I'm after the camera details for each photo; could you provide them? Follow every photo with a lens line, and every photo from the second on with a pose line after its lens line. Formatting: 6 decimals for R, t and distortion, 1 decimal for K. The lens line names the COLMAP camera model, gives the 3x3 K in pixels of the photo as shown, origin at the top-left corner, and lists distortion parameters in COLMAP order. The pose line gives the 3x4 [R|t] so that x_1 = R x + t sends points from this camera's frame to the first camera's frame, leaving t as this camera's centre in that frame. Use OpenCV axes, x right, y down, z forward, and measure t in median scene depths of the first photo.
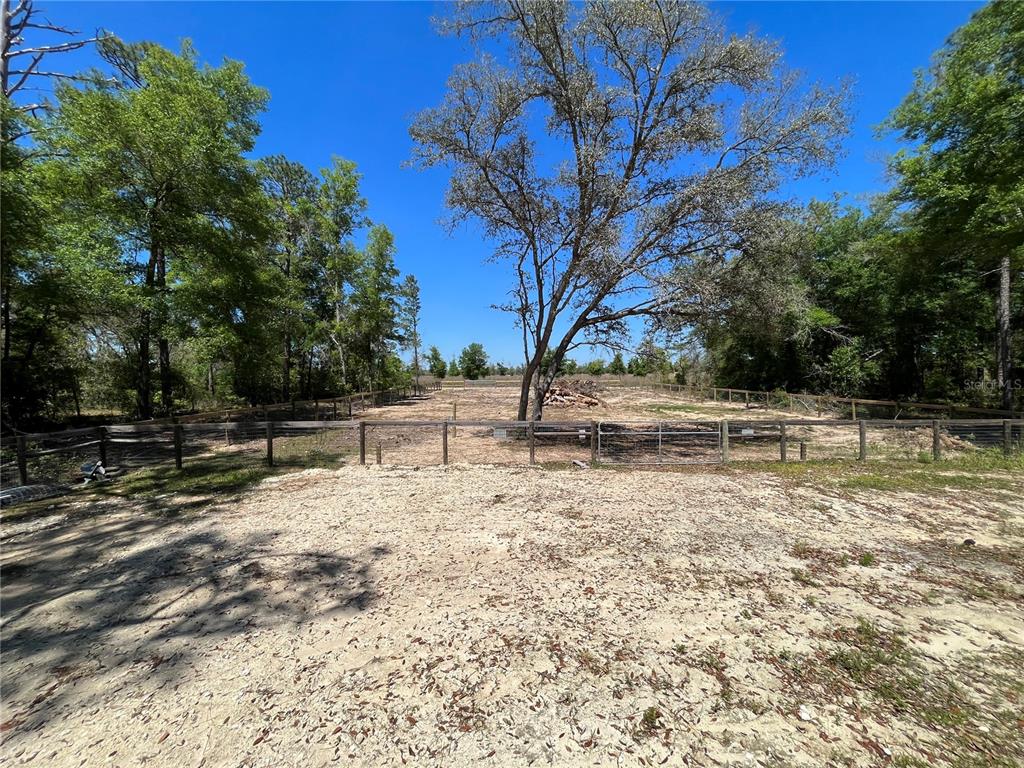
lens RADIAL K [[412.9, 0, 510.2], [0, 412.9, 376.3], [0, 0, 1]] dist [0.001910, 0.000713]
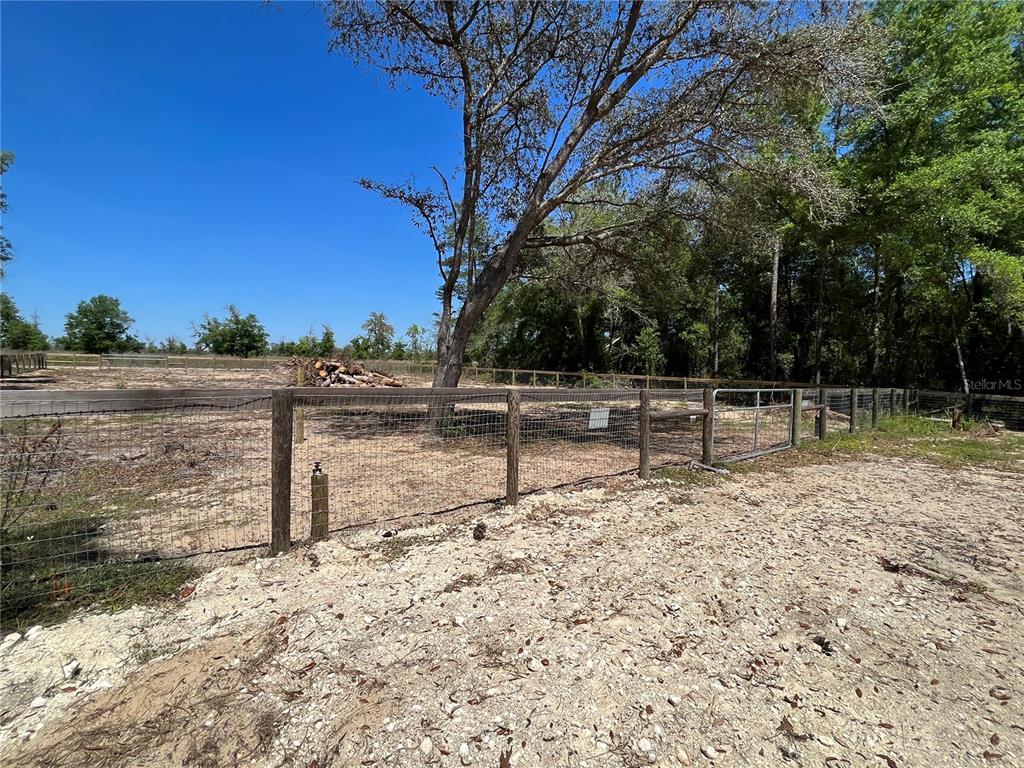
lens RADIAL K [[486.0, 0, 508.4], [0, 486.0, 387.1], [0, 0, 1]] dist [0.006168, 0.000173]
pose [[0.792894, -0.000689, 0.609360, -0.151210], [-0.028797, 0.998840, 0.038599, 0.030251], [-0.608679, -0.048153, 0.791954, 0.222840]]
